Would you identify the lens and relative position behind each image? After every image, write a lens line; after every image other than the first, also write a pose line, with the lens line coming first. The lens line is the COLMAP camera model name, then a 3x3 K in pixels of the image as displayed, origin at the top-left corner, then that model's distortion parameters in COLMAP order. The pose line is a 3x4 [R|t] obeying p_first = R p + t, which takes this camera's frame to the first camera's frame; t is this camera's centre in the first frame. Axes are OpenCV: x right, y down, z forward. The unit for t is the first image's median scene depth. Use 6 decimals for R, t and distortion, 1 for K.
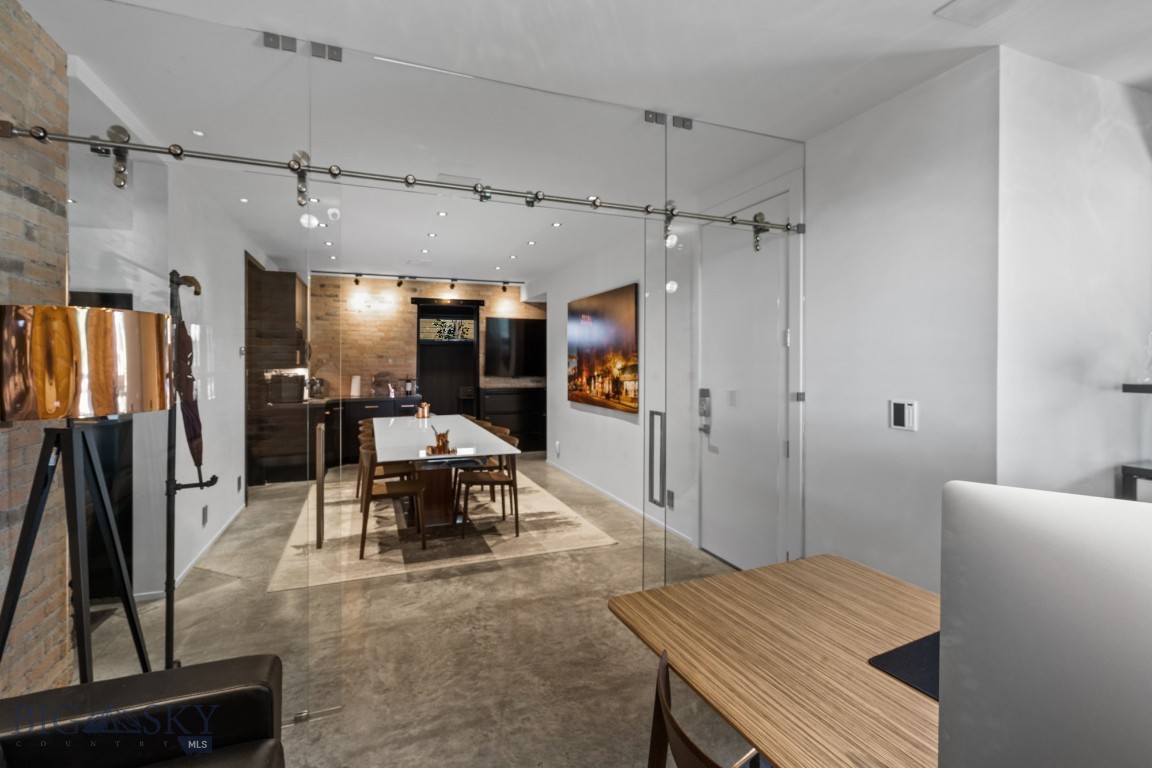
lens RADIAL K [[524.9, 0, 581.9], [0, 524.9, 362.5], [0, 0, 1]] dist [-0.005409, 0.000721]
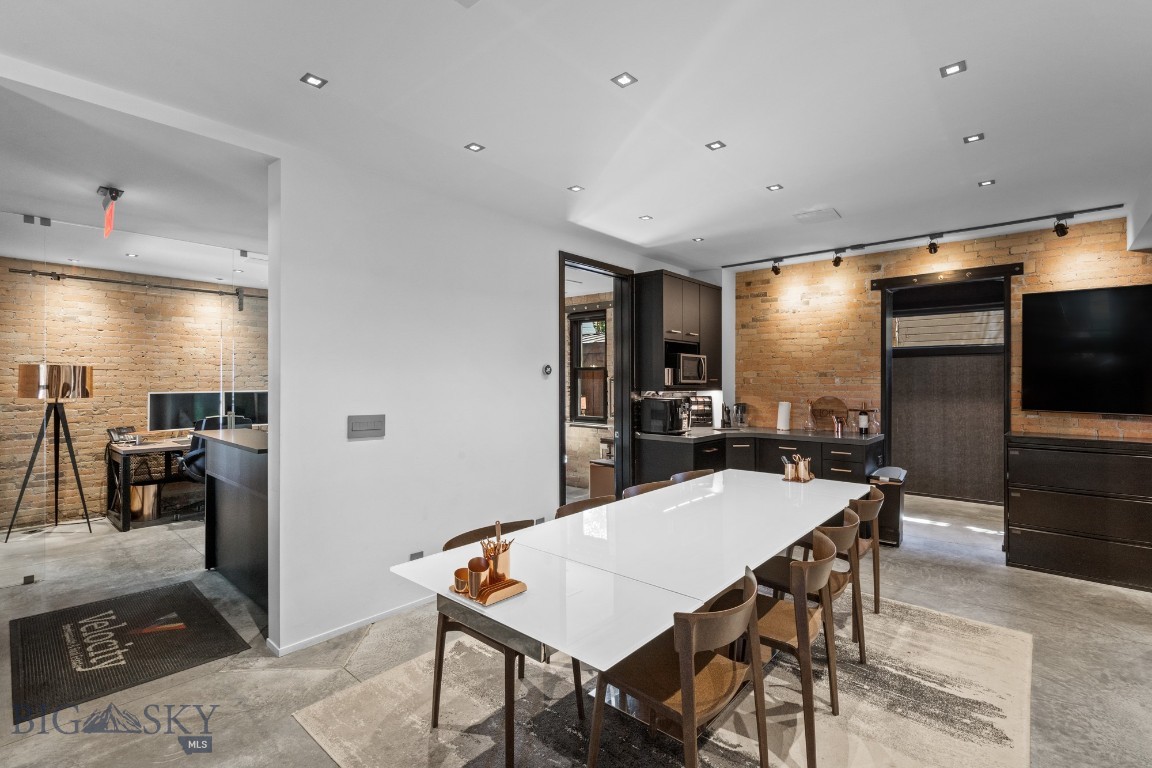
lens RADIAL K [[524.9, 0, 578.9], [0, 524.9, 372.9], [0, 0, 1]] dist [-0.005409, 0.000721]
pose [[0.448608, -0.012874, -0.893636, 0.126155], [-0.002187, 0.999877, -0.015502, -0.003484], [0.893726, 0.008909, 0.448525, 0.649888]]
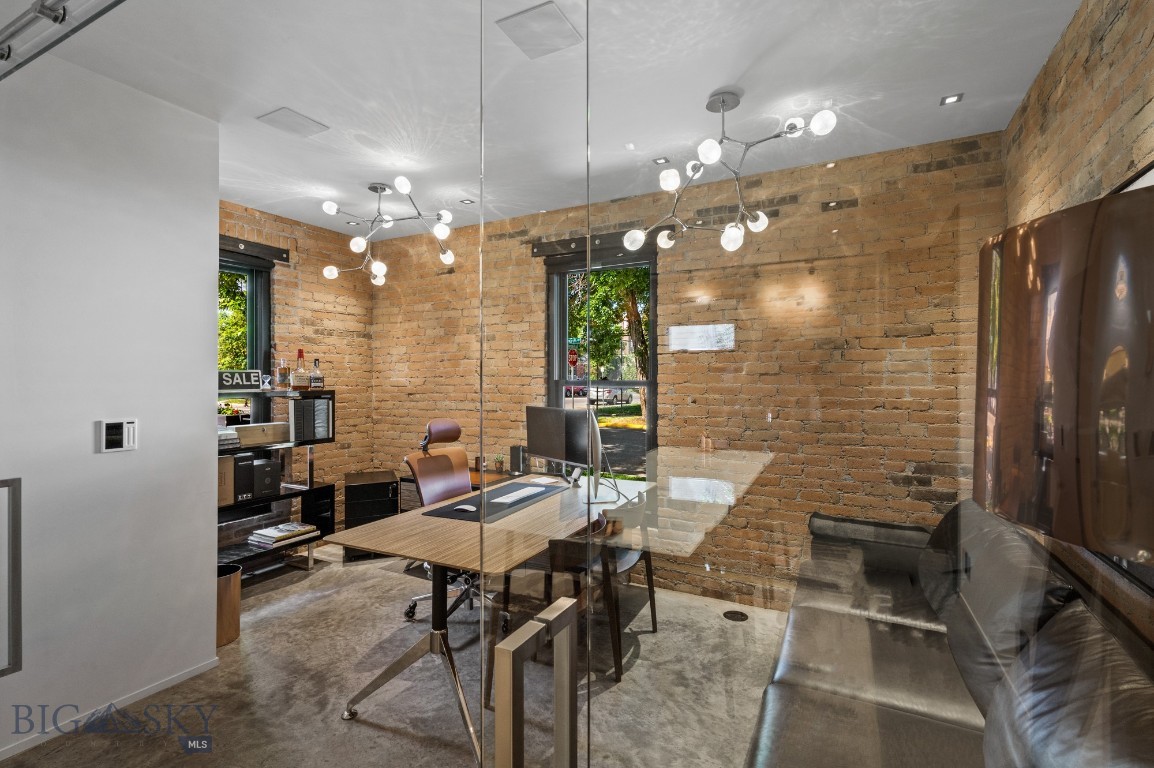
lens RADIAL K [[525.9, 0, 578.6], [0, 525.9, 383.5], [0, 0, 1]] dist [-0.005409, 0.000721]
pose [[-0.645920, -0.007394, 0.763369, -0.288368], [-0.000597, 0.999958, 0.009181, 0.000855], [-0.763405, 0.005475, -0.645898, 0.475384]]
